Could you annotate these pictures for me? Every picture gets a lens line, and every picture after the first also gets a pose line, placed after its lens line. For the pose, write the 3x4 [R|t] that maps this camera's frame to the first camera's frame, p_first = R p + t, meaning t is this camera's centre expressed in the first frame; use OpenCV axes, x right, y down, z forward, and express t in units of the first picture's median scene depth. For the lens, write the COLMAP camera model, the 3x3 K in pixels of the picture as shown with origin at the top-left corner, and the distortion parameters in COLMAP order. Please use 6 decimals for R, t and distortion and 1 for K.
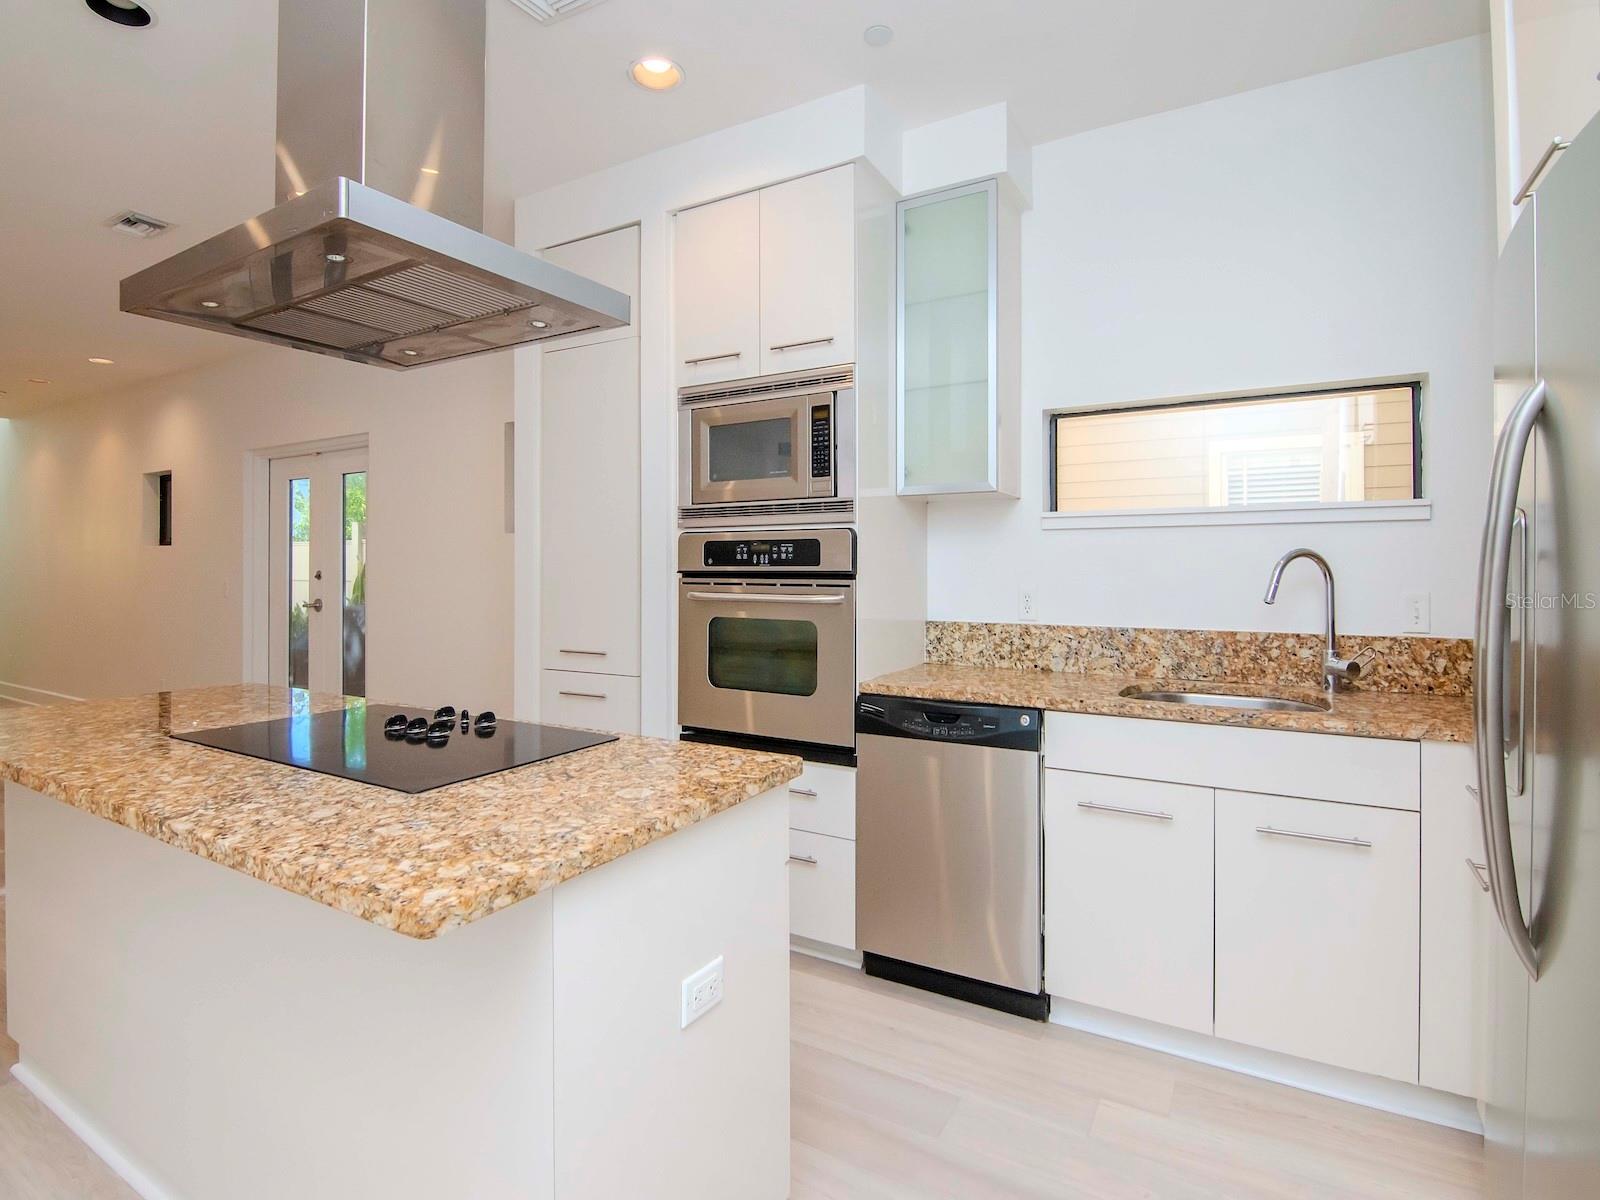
lens RADIAL K [[801.9, 0, 803.4], [0, 801.9, 565.4], [0, 0, 1]] dist [-0.002186, -0.015935]
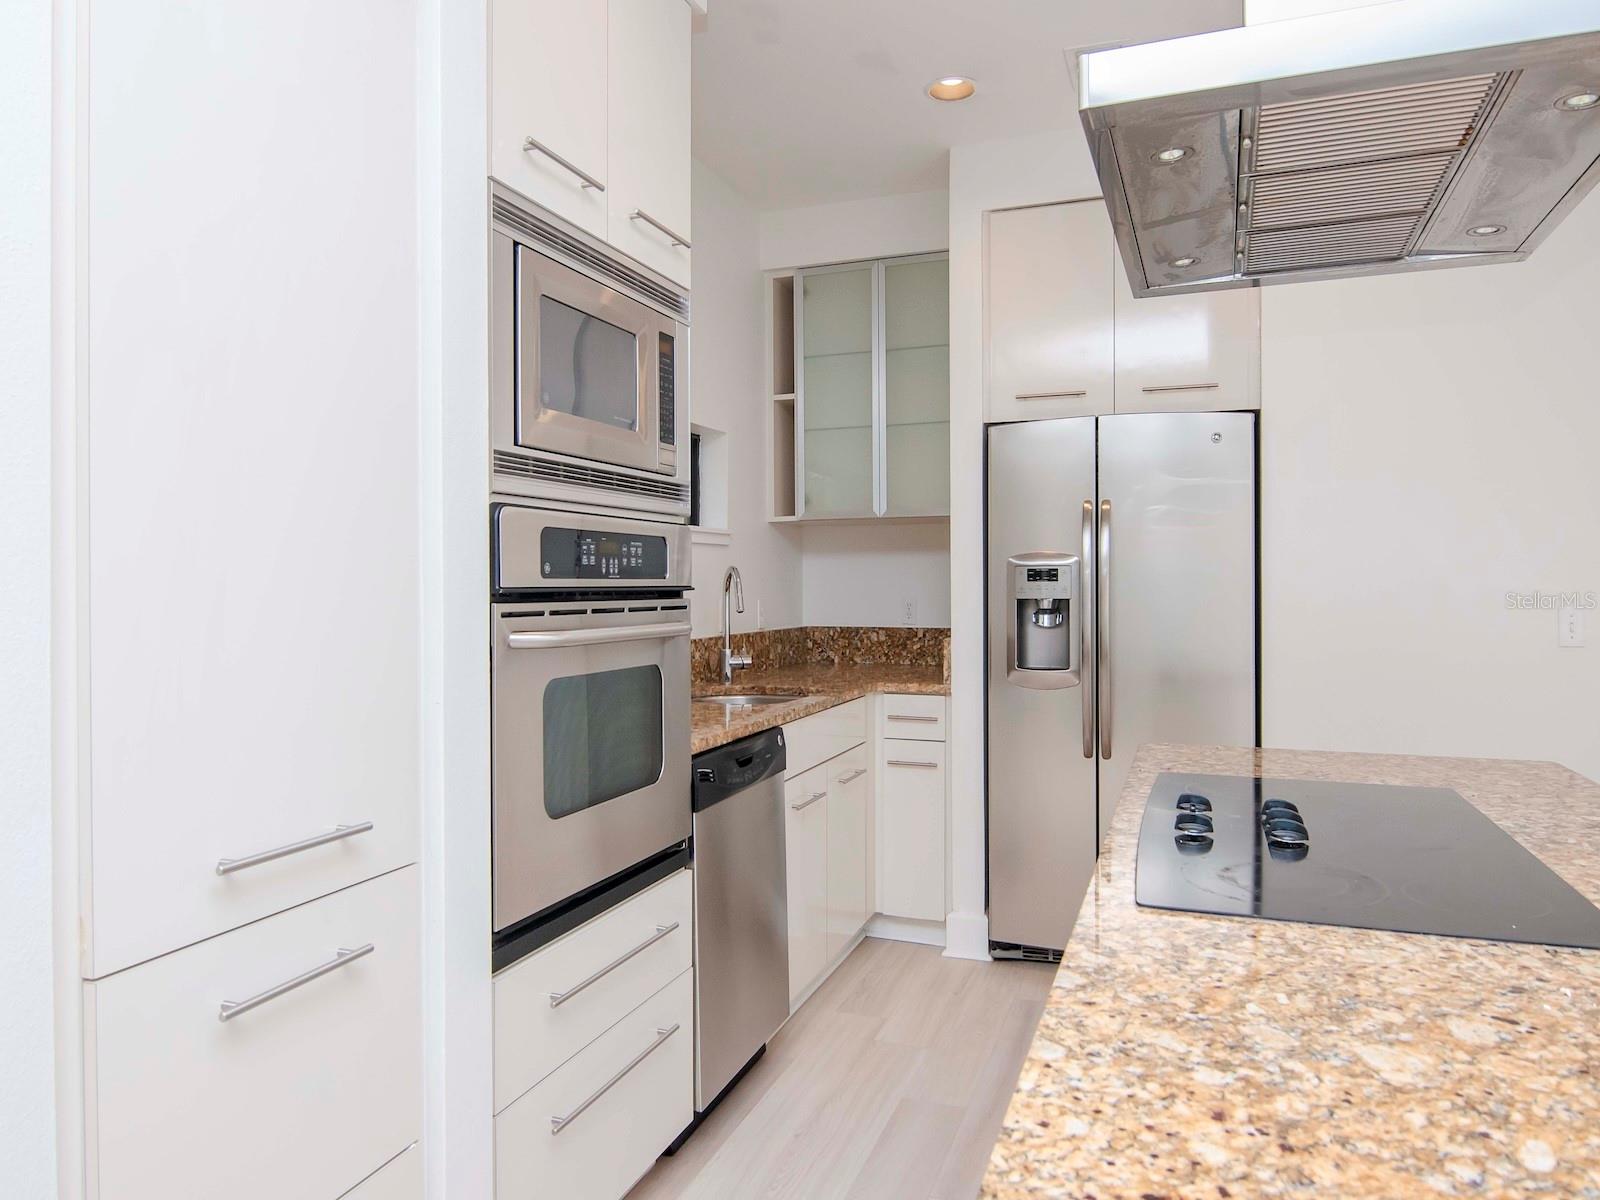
lens RADIAL K [[1049.1, 0, 802.7], [0, 1049.1, 588.5], [0, 0, 1]] dist [0.000039, 0.000016]
pose [[-0.167460, -0.003875, 0.985871, -0.916741], [0.000402, 0.999992, 0.003999, 0.005856], [-0.985879, 0.001066, -0.167457, 1.119998]]
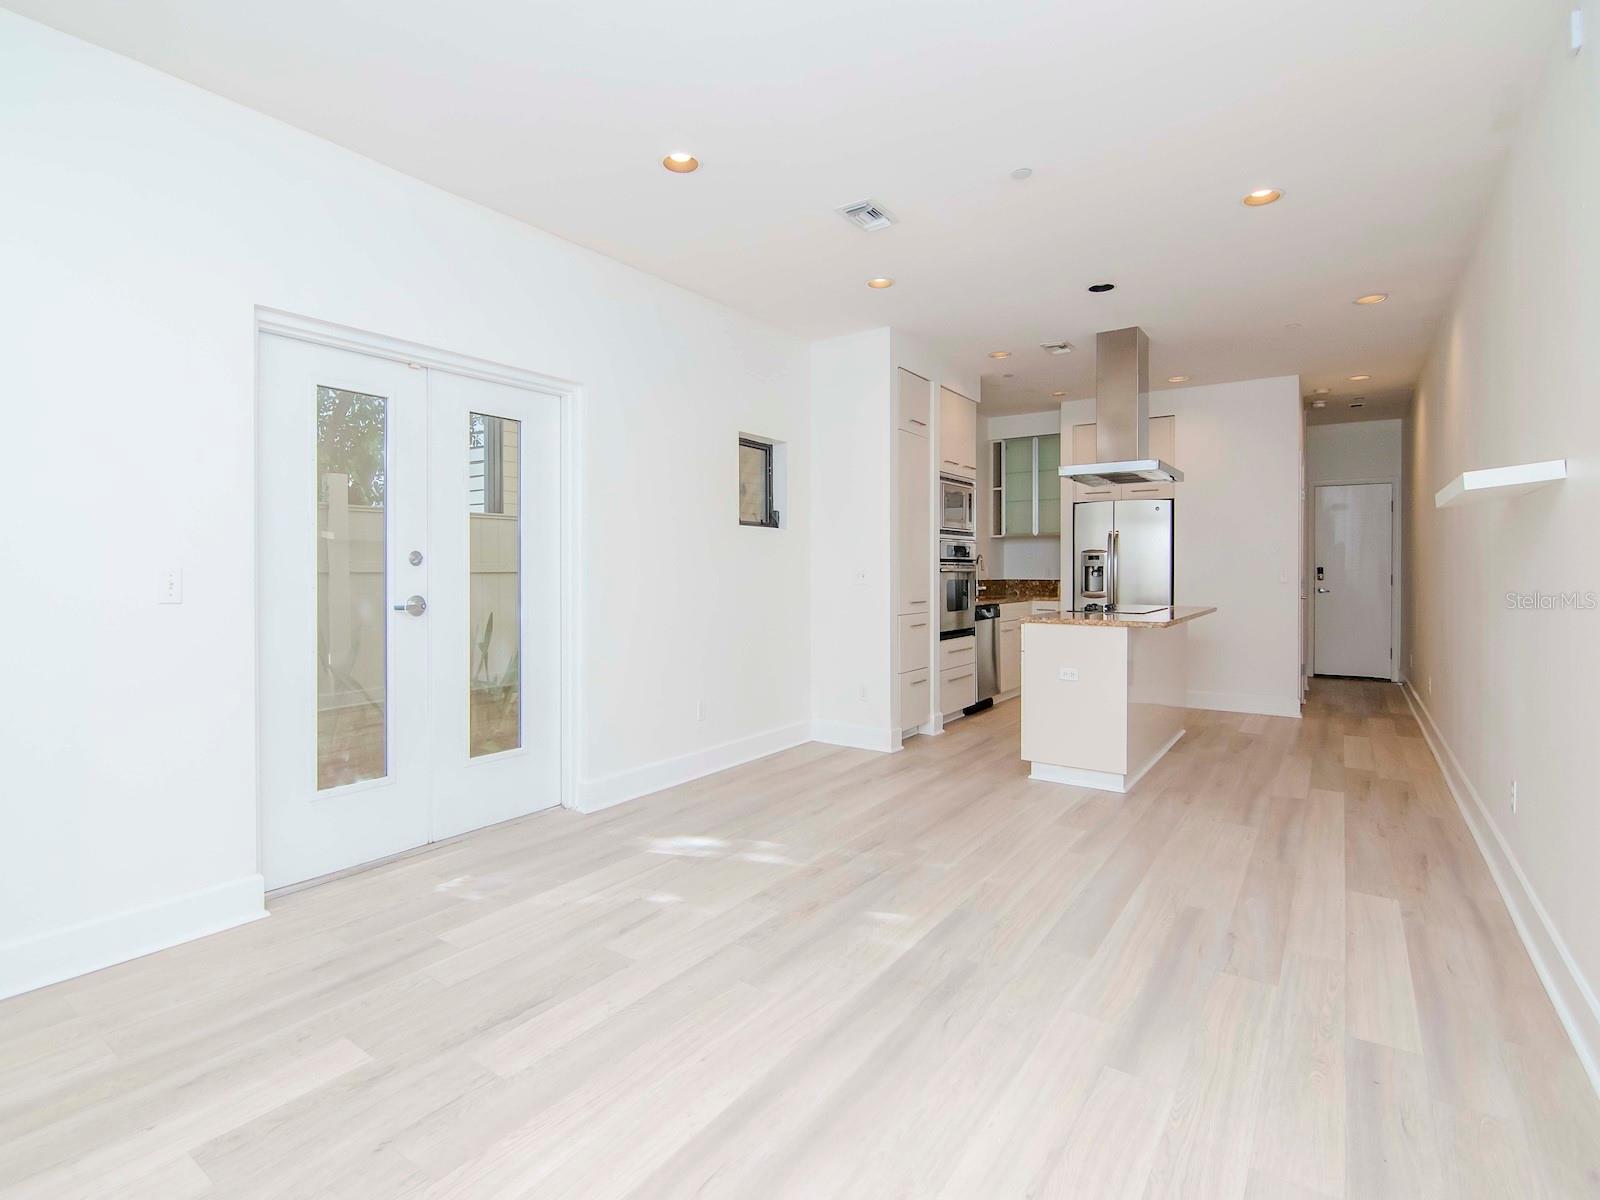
lens RADIAL K [[801.9, 0, 803.4], [0, 801.9, 565.4], [0, 0, 1]] dist [-0.002186, -0.015935]
pose [[0.066552, 0.005046, 0.997770, -2.744431], [-0.004591, 0.999978, -0.004751, 0.043242], [-0.997772, -0.004265, 0.066574, 1.470637]]
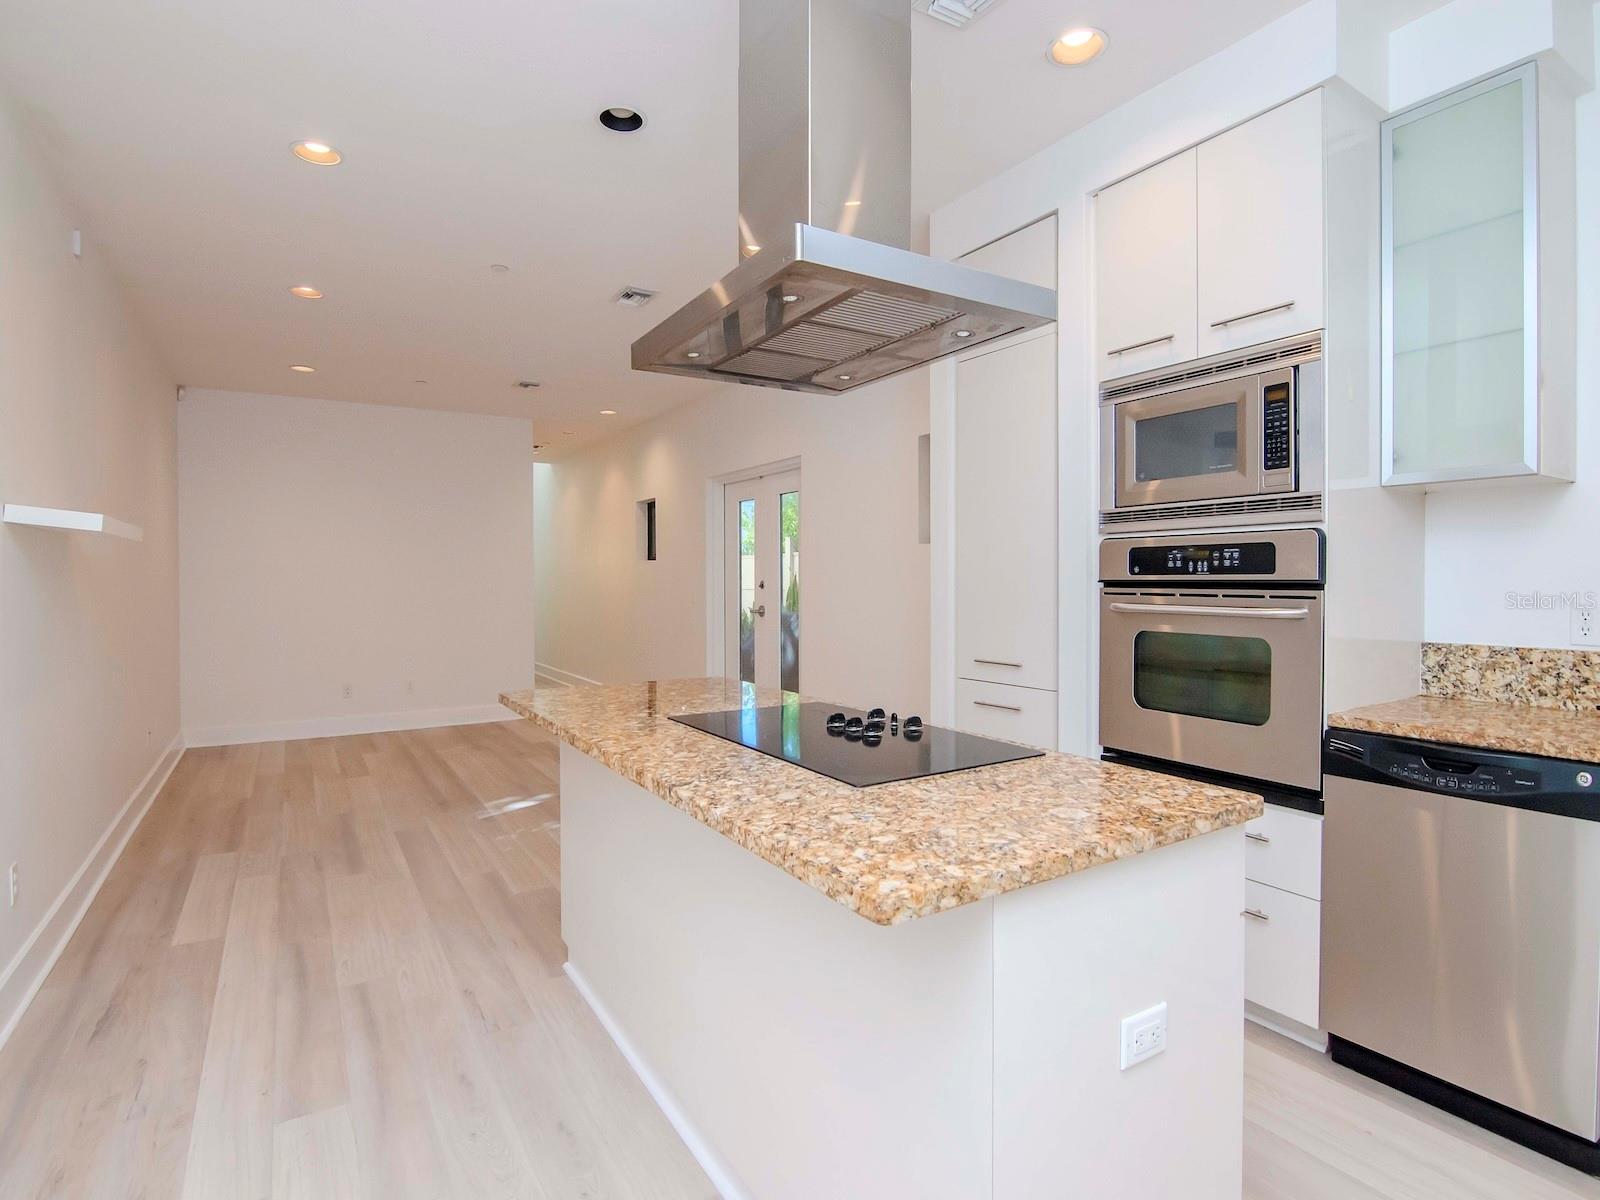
lens RADIAL K [[822.5, 0, 804.7], [0, 822.5, 590.9], [0, 0, 1]] dist [-0.000959, -0.017569]
pose [[0.883017, 0.003757, -0.469325, -0.012392], [0.005487, 0.999817, 0.018326, -0.000044], [0.469308, -0.018757, 0.882835, -0.002876]]
